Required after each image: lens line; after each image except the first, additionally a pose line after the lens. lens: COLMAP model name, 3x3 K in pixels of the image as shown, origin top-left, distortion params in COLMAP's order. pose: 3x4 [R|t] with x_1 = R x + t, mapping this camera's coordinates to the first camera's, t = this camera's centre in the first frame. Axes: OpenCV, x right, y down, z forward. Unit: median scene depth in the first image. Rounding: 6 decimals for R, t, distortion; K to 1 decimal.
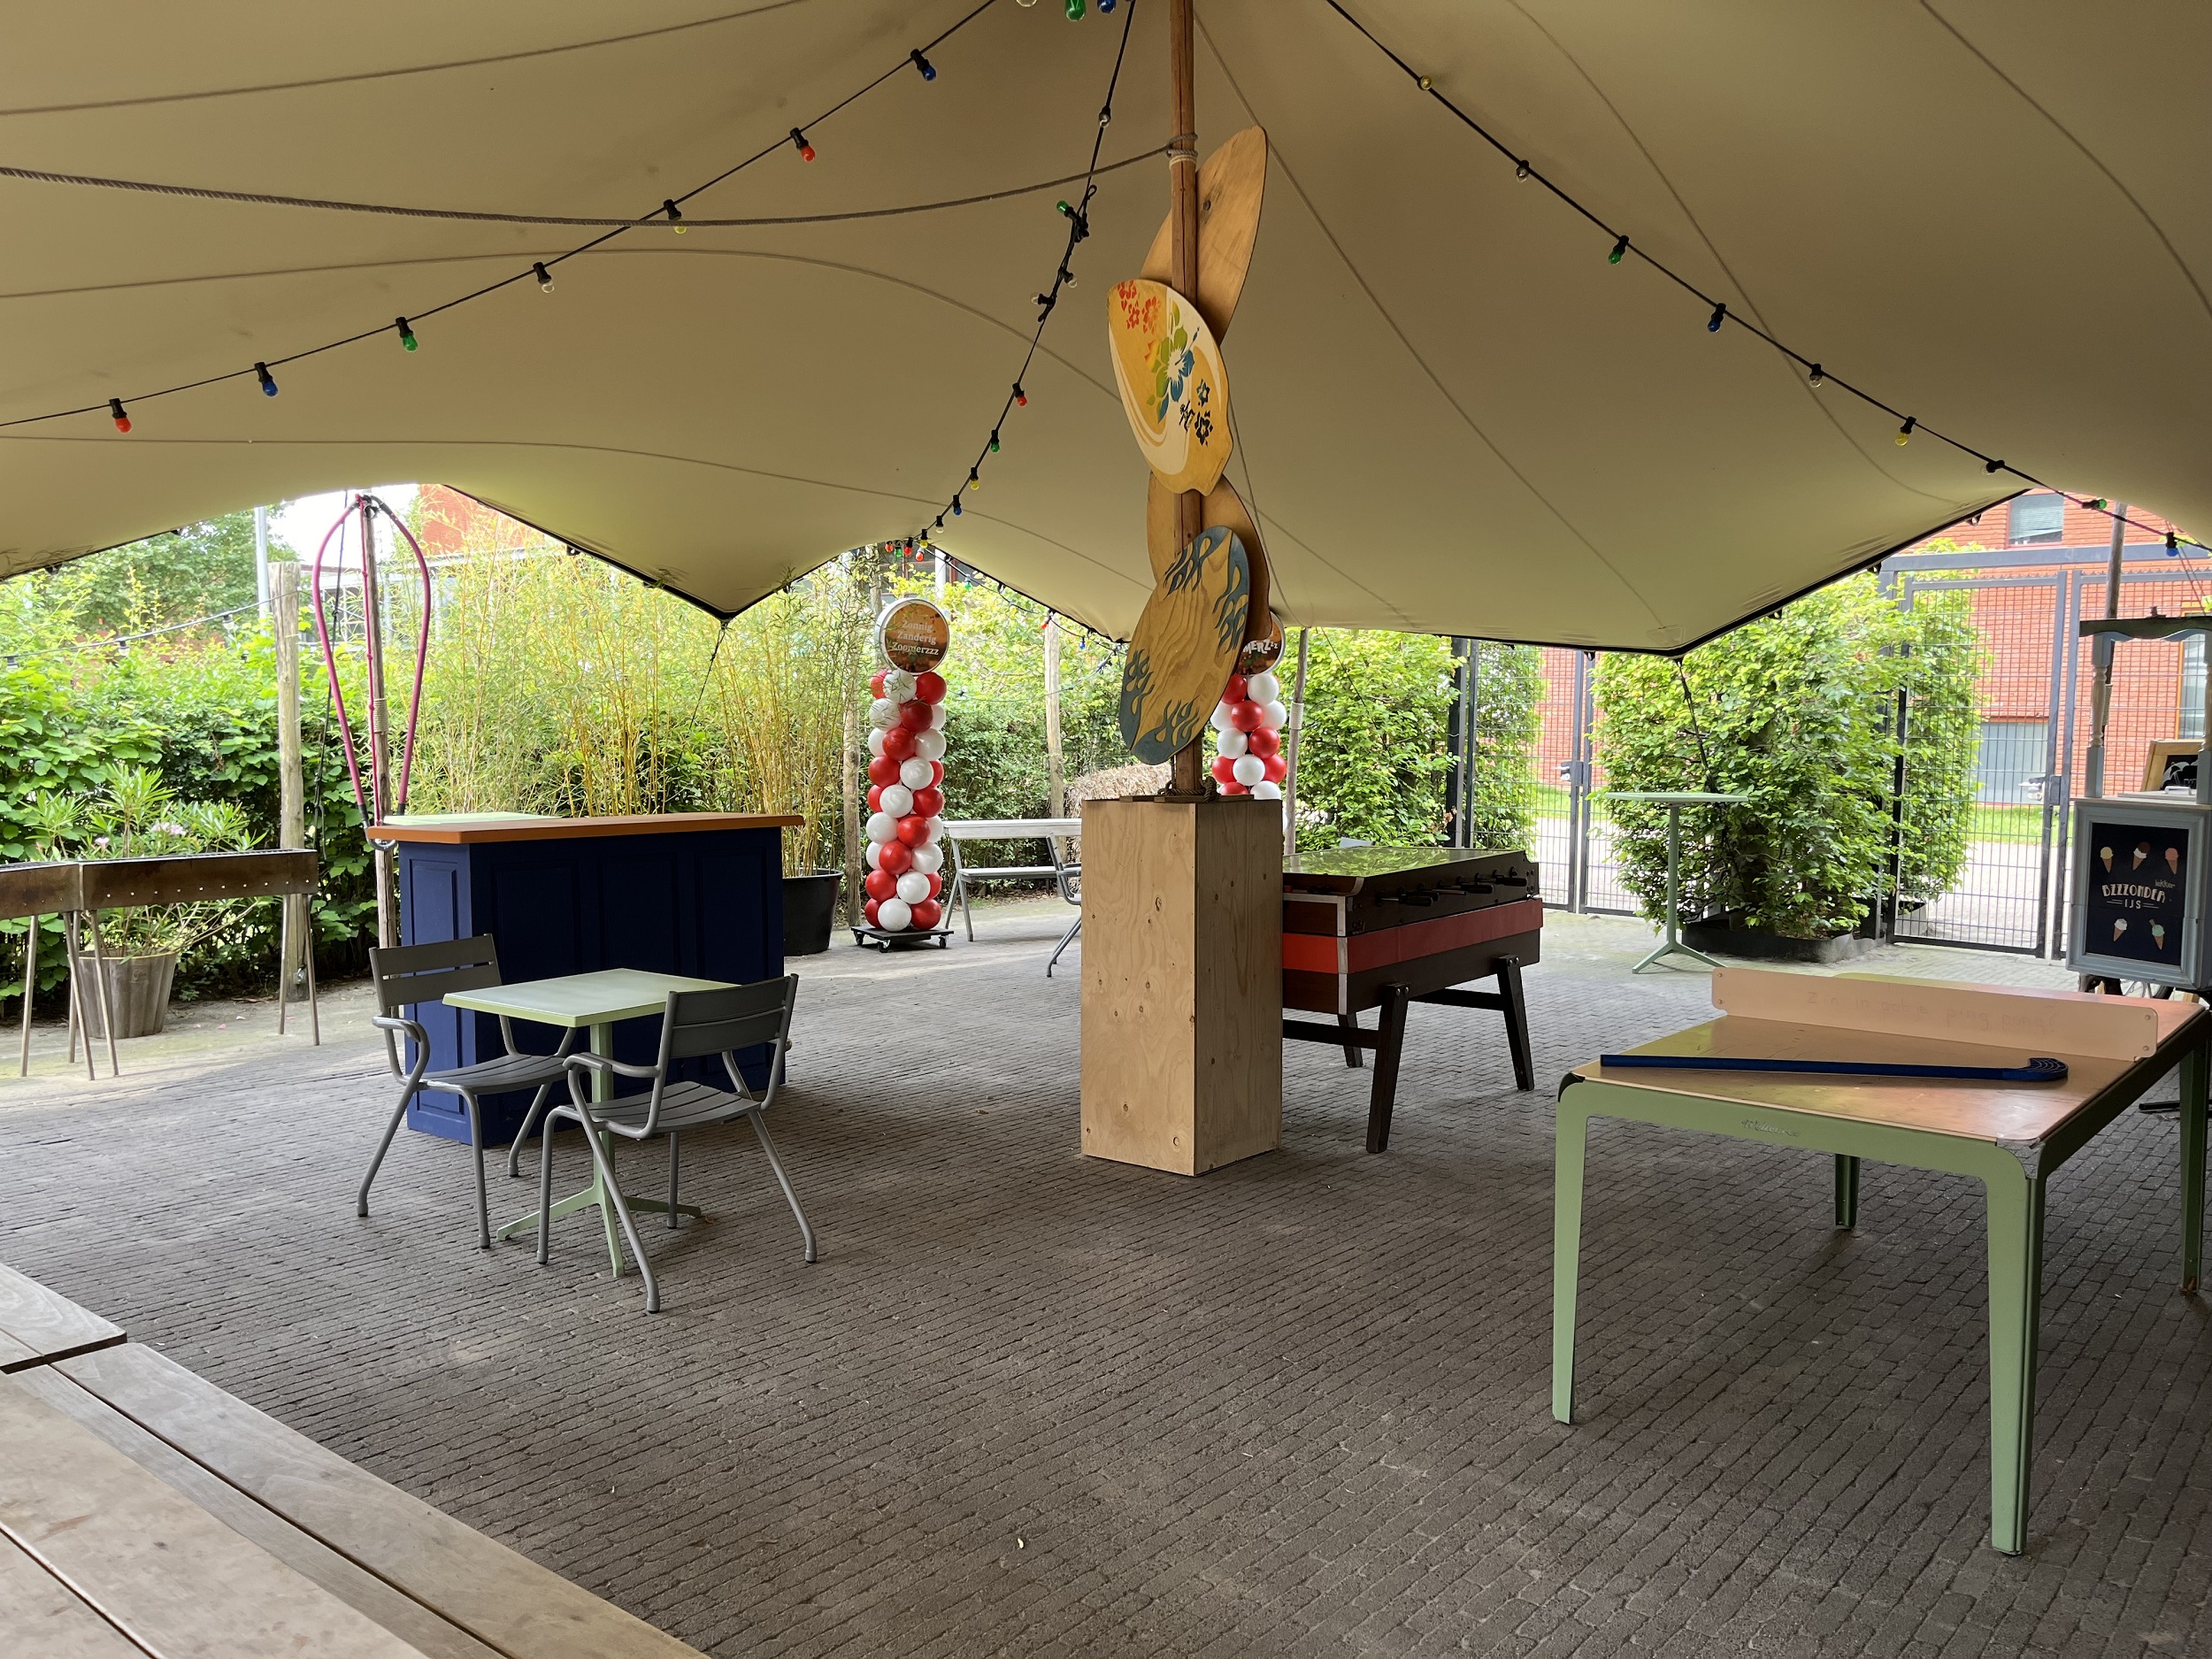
lens RADIAL K [[1658.3, 0, 1101.5], [0, 1658.3, 833.7], [0, 0, 1]] dist [0.013990, -0.000300]
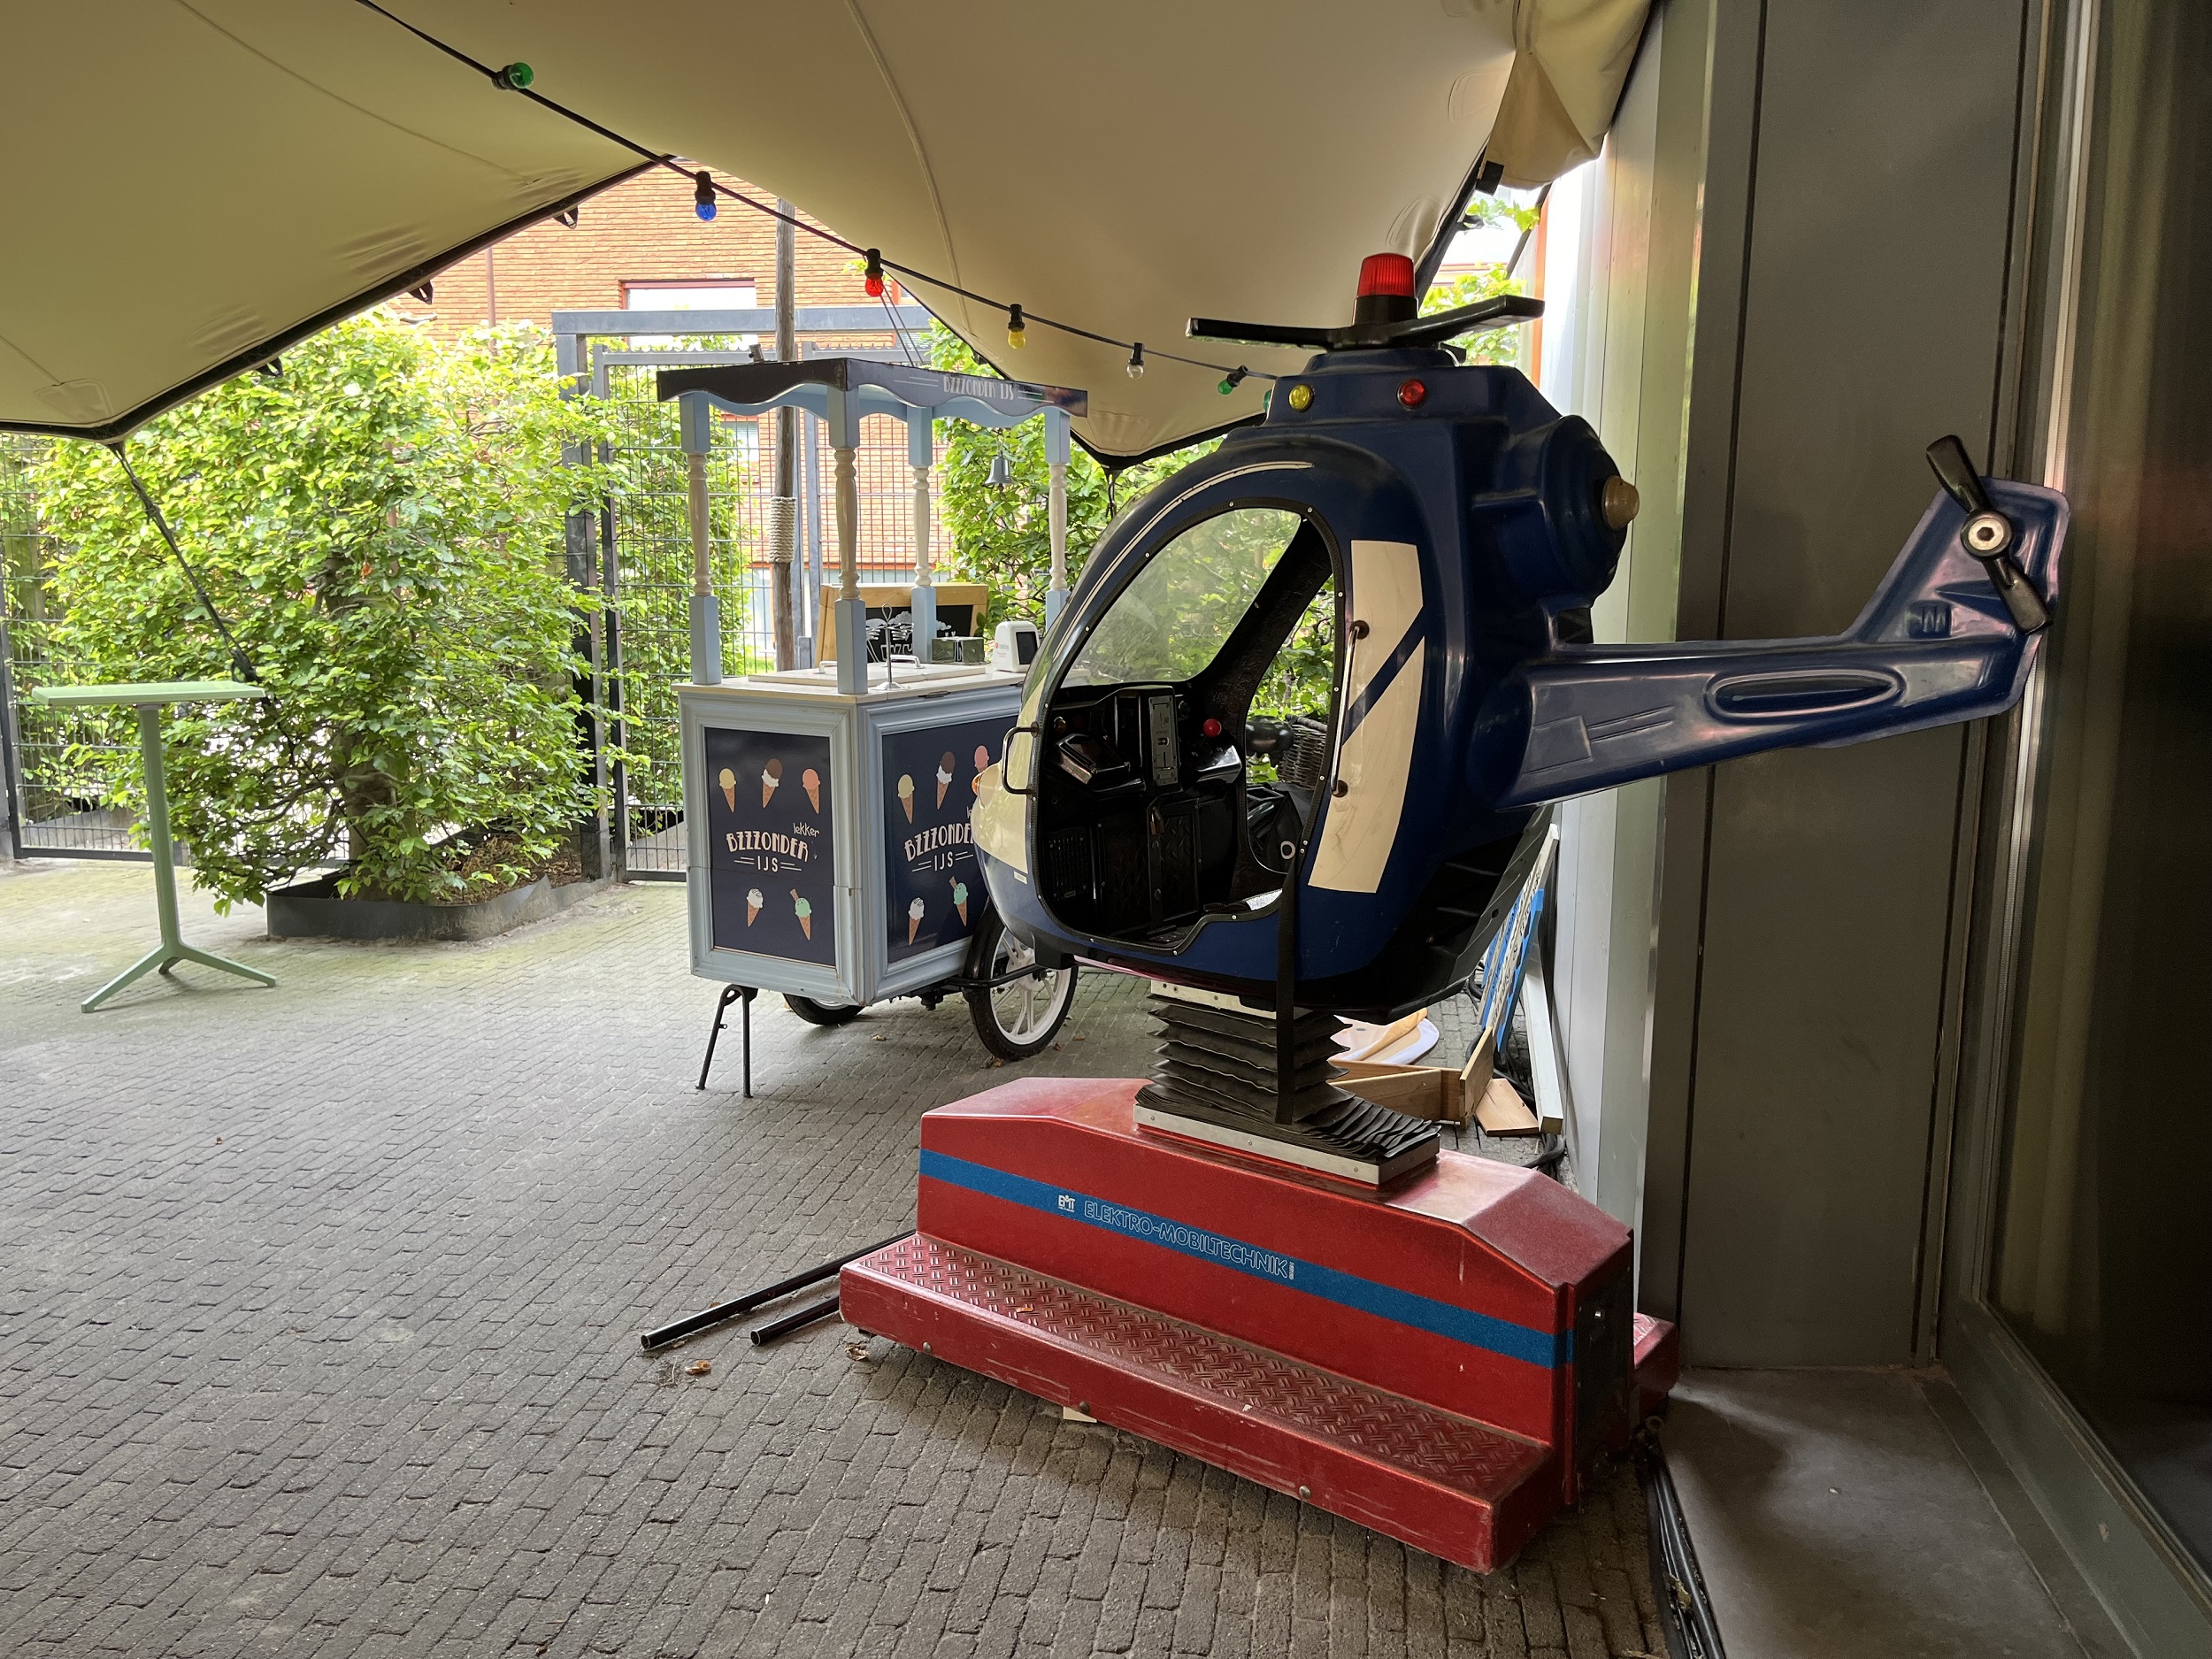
lens RADIAL K [[1658.3, 0, 1107.5], [0, 1658.3, 828.9], [0, 0, 1]] dist [0.013990, -0.000300]
pose [[0.850274, -0.085525, 0.519345, 0.328090], [0.041689, 0.994553, 0.095527, -0.016676], [-0.524686, -0.059573, 0.849209, 0.345630]]
